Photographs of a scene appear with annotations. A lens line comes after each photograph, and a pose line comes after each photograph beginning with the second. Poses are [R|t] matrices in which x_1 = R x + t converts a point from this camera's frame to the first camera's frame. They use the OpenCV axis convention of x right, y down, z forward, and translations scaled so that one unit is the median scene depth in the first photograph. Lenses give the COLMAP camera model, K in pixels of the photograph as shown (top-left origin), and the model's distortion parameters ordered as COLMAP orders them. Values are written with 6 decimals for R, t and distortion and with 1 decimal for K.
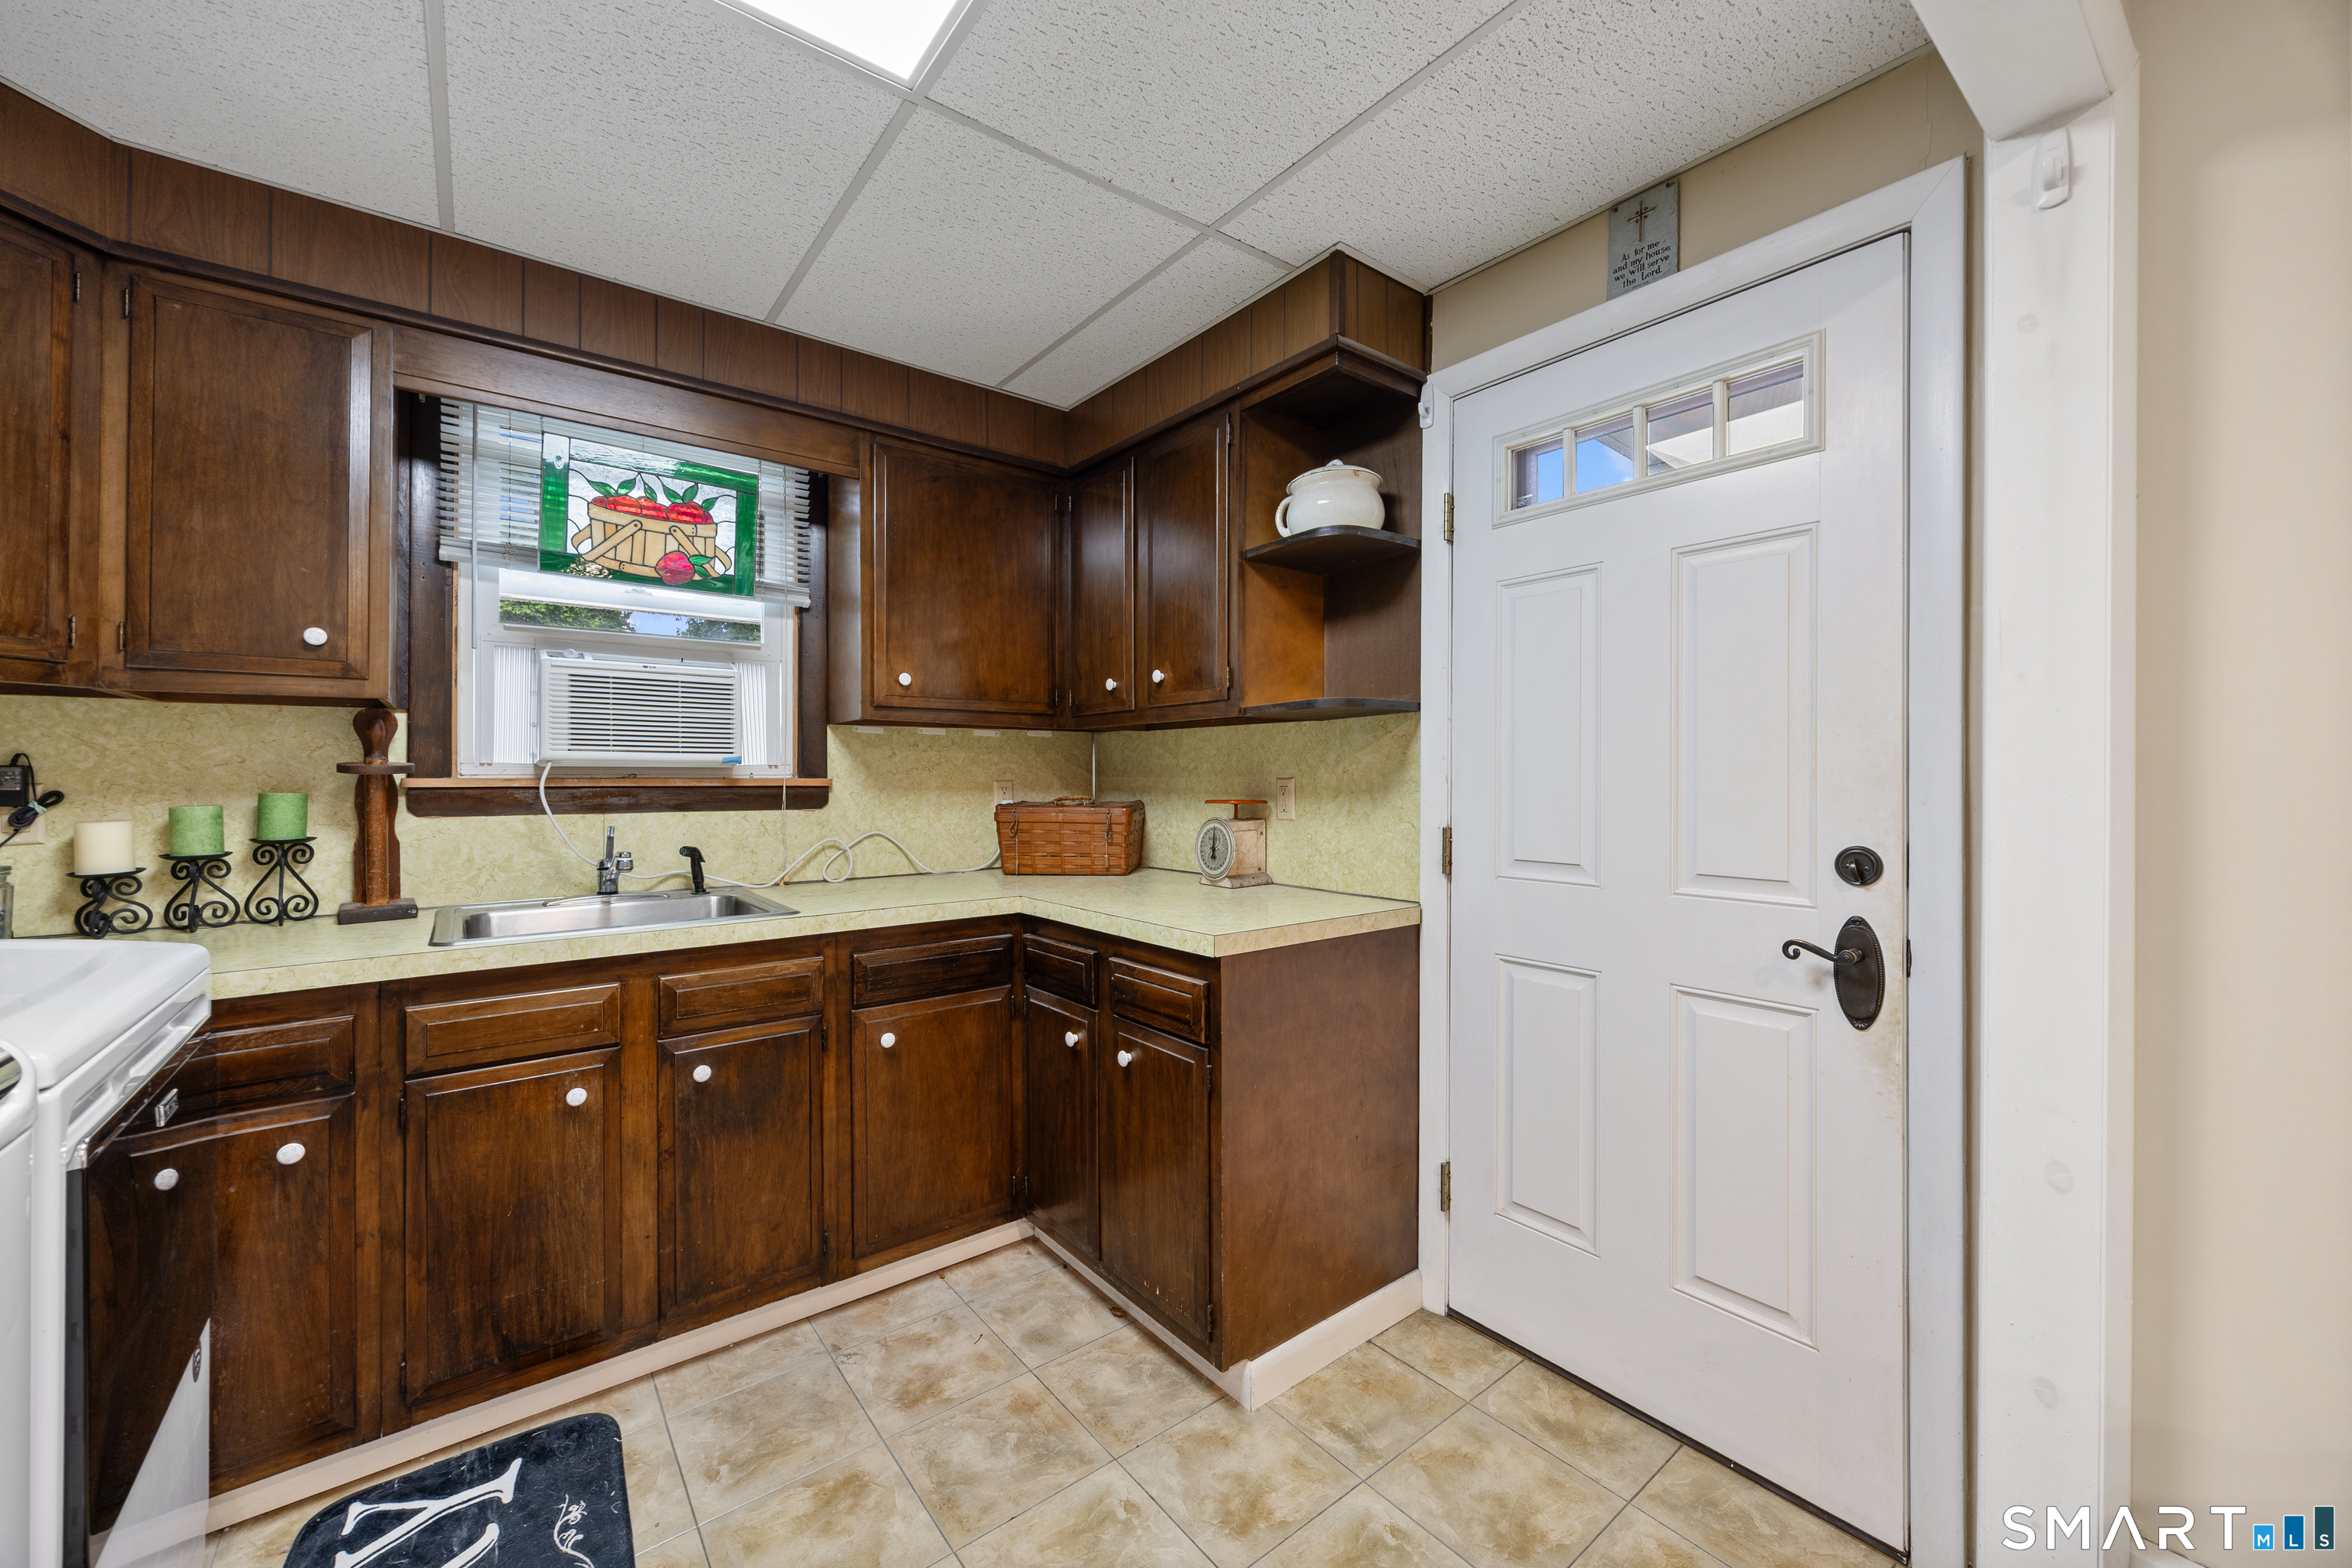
lens RADIAL K [[904.5, 0, 1172.1], [0, 904.5, 772.4], [0, 0, 1]] dist [0.000819, 0.000088]
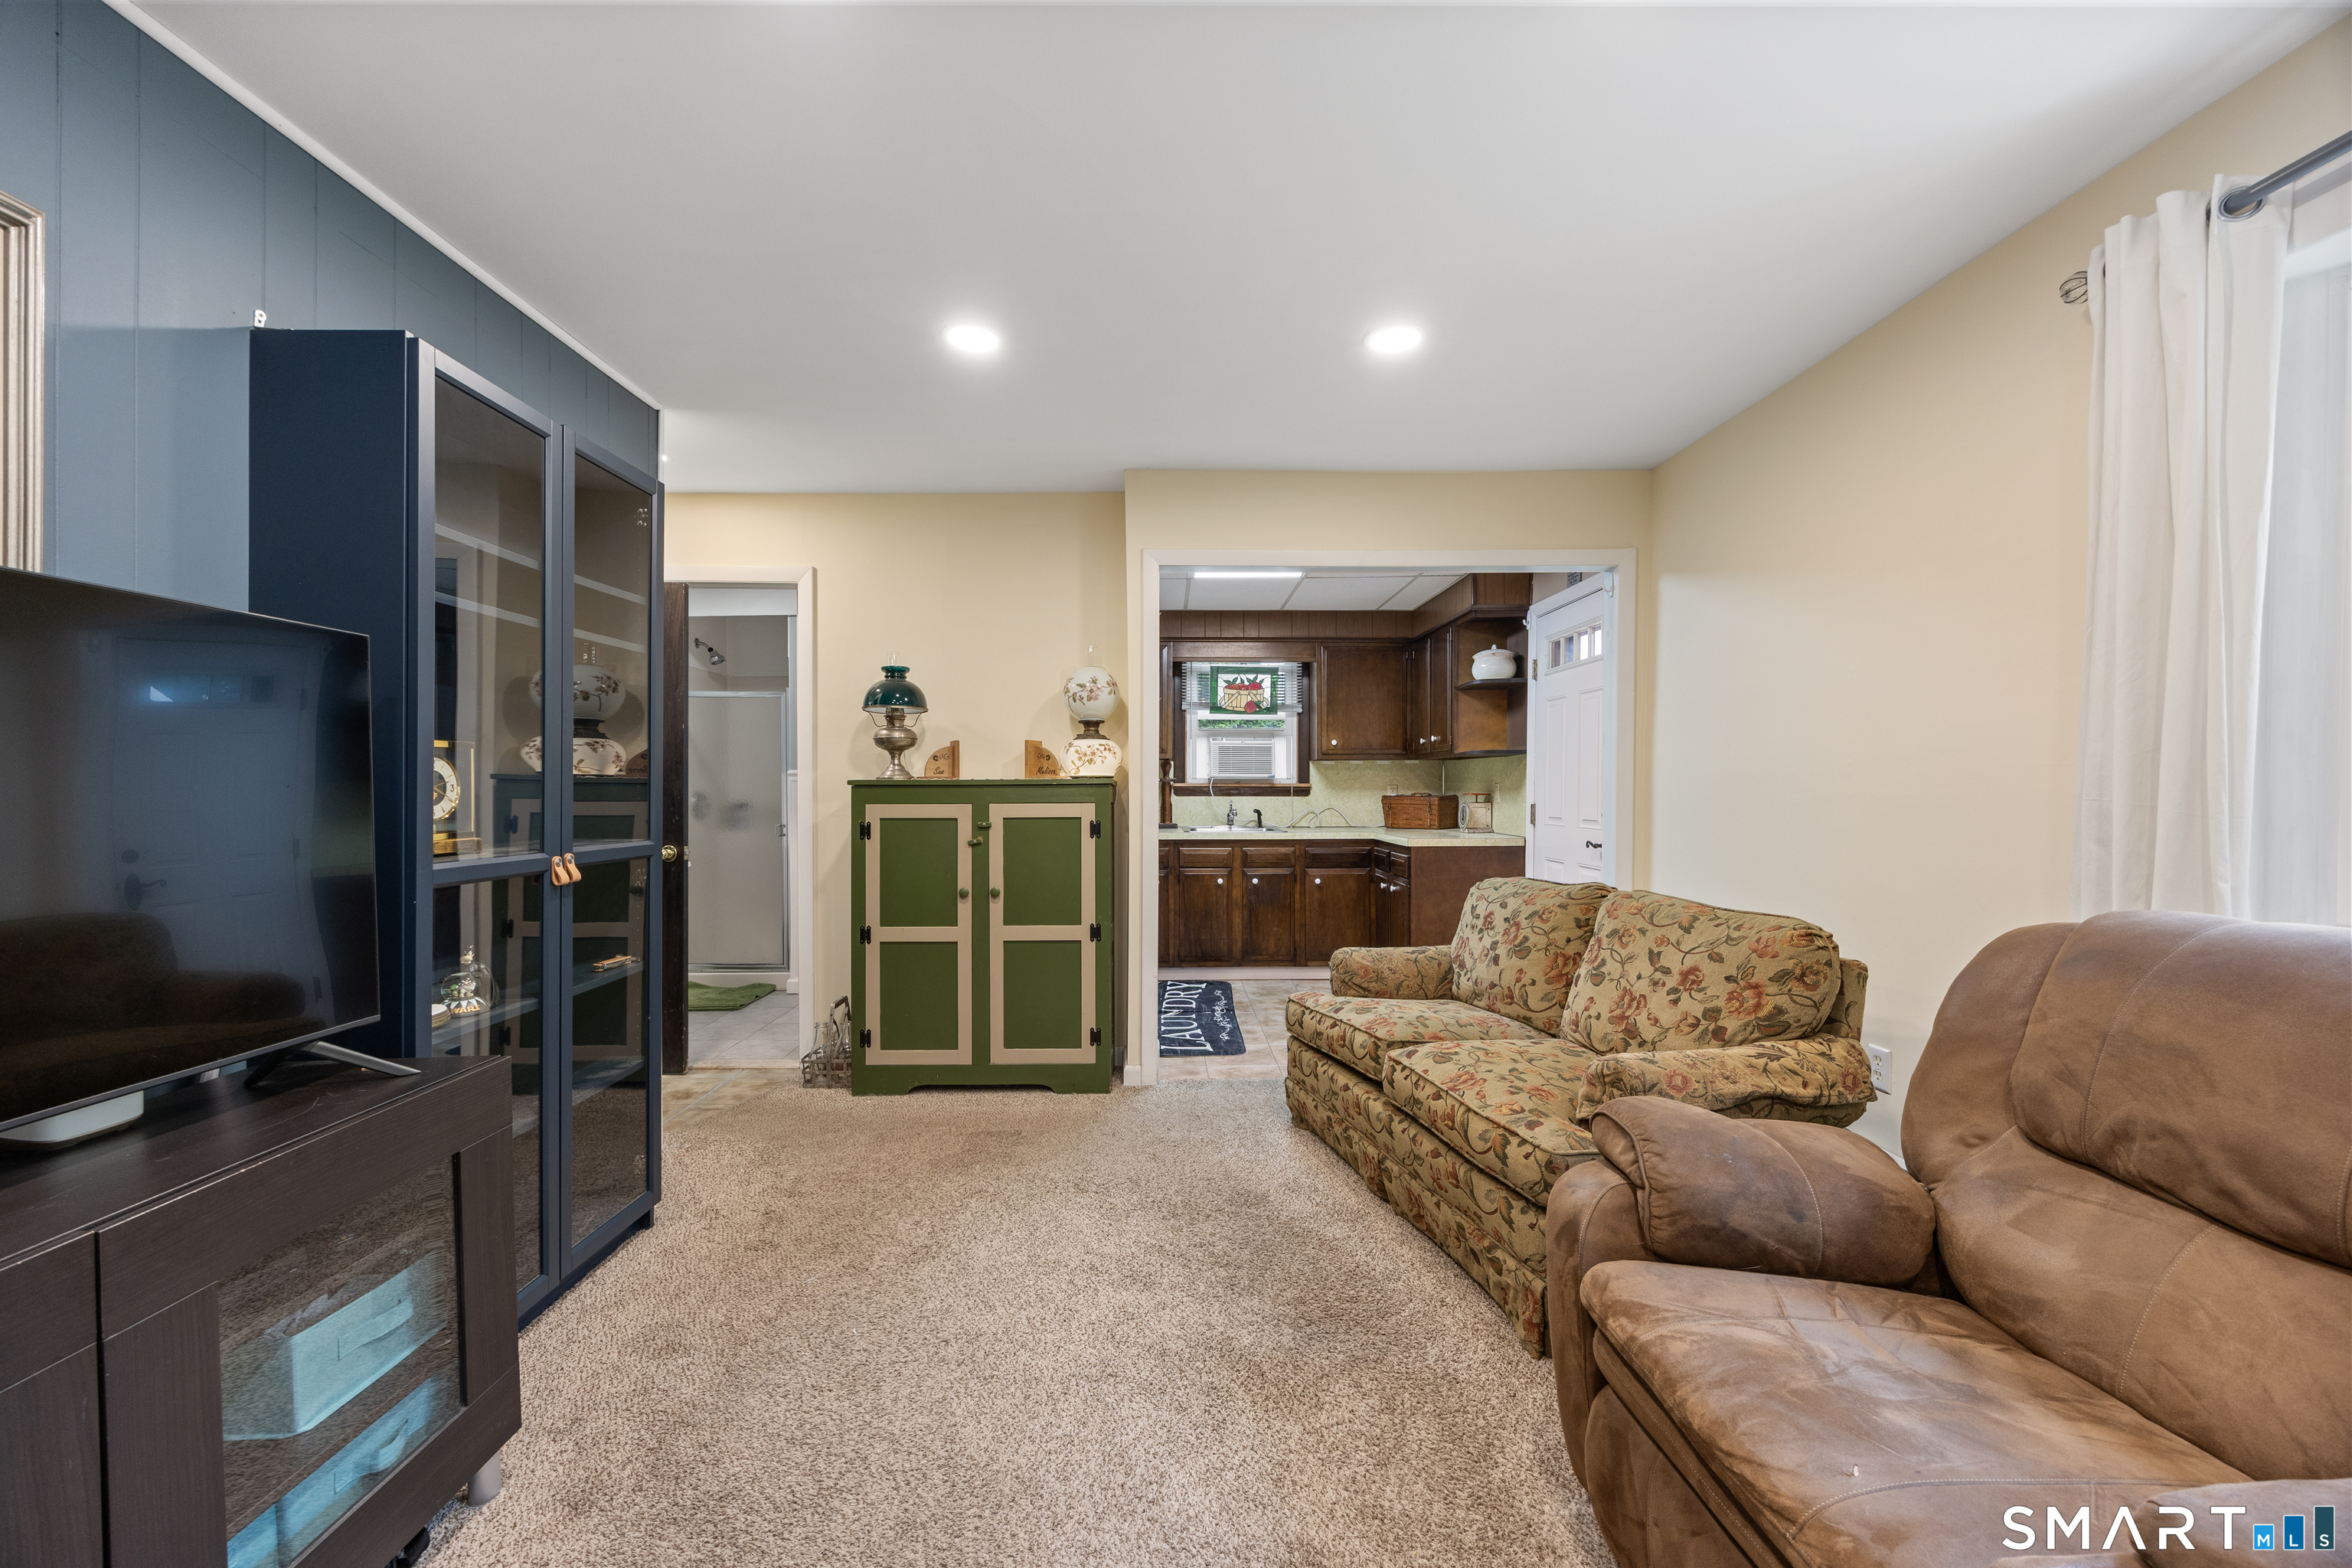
lens RADIAL K [[906.6, 0, 1162.4], [0, 906.6, 767.0], [0, 0, 1]] dist [-0.002869, -0.000123]
pose [[0.792071, -0.011057, -0.610329, 0.941930], [0.001565, 0.999869, -0.016083, 0.001106], [0.610427, 0.011784, 0.791985, -1.377793]]
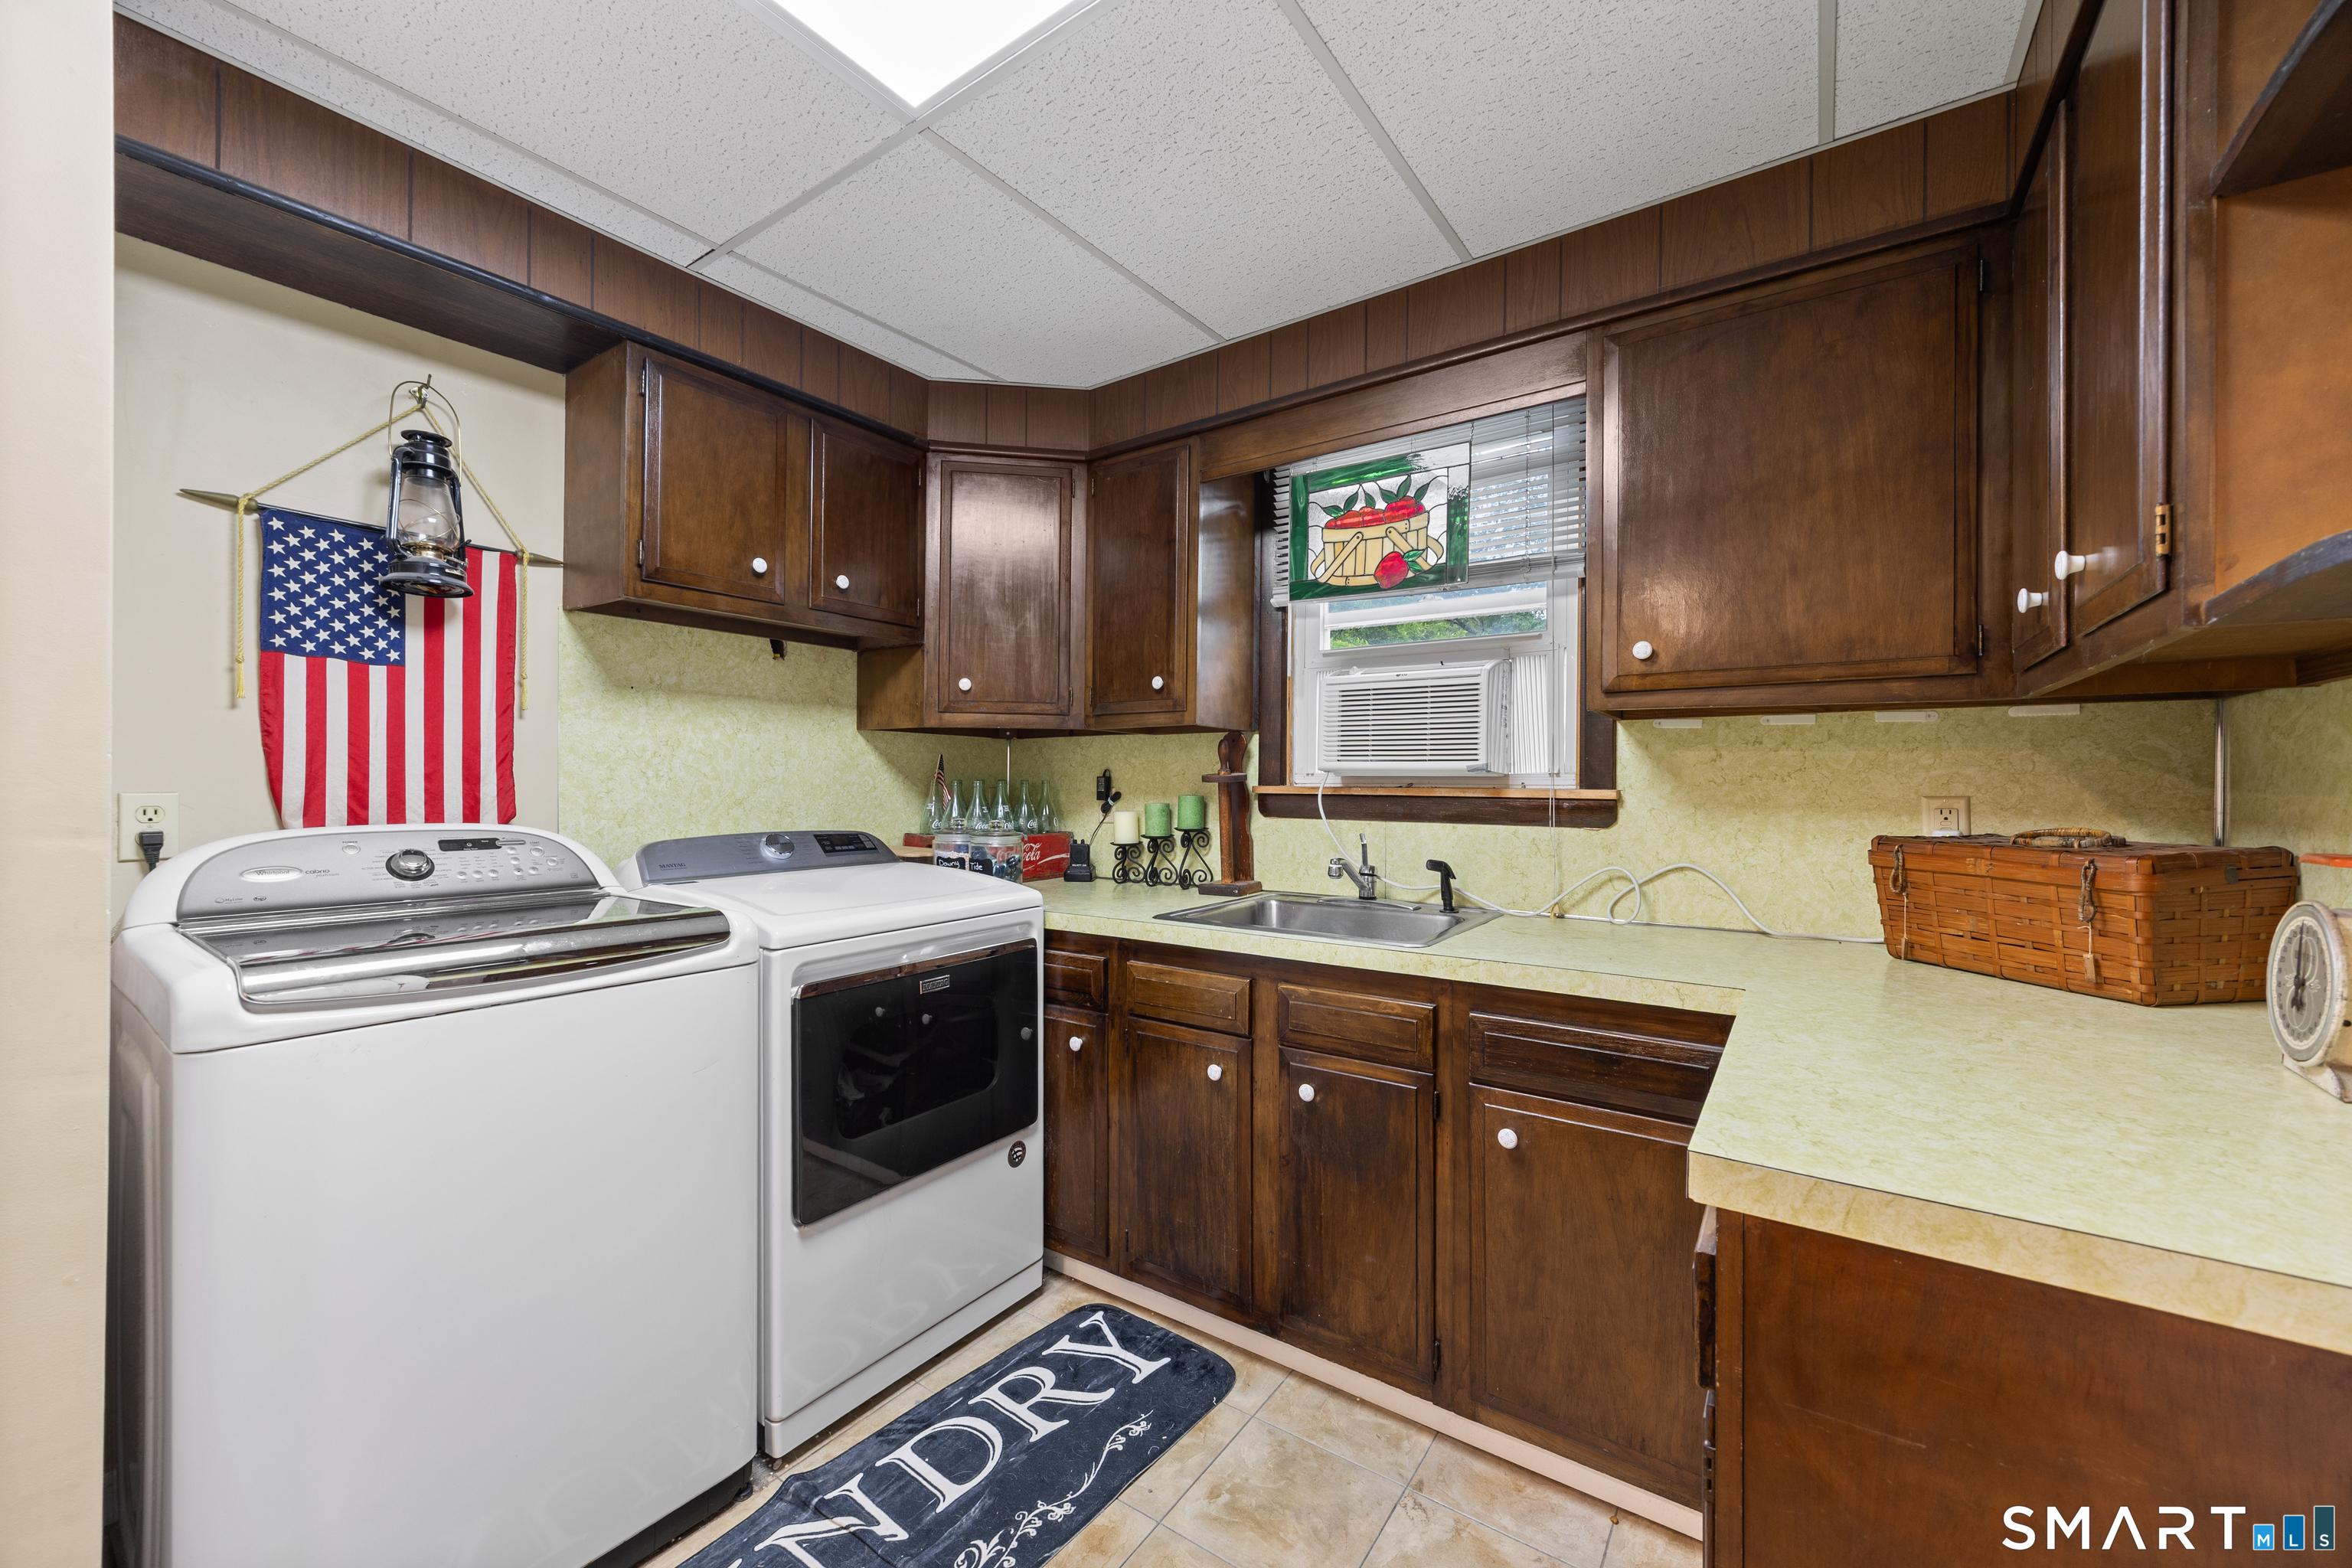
lens RADIAL K [[902.4, 0, 1176.0], [0, 902.4, 784.0], [0, 0, 1]] dist [-0.002843, -0.000052]
pose [[0.287362, 0.002455, -0.957819, 0.315374], [-0.002841, 0.999995, 0.001711, 0.001805], [0.957818, 0.002229, 0.287368, 0.511326]]
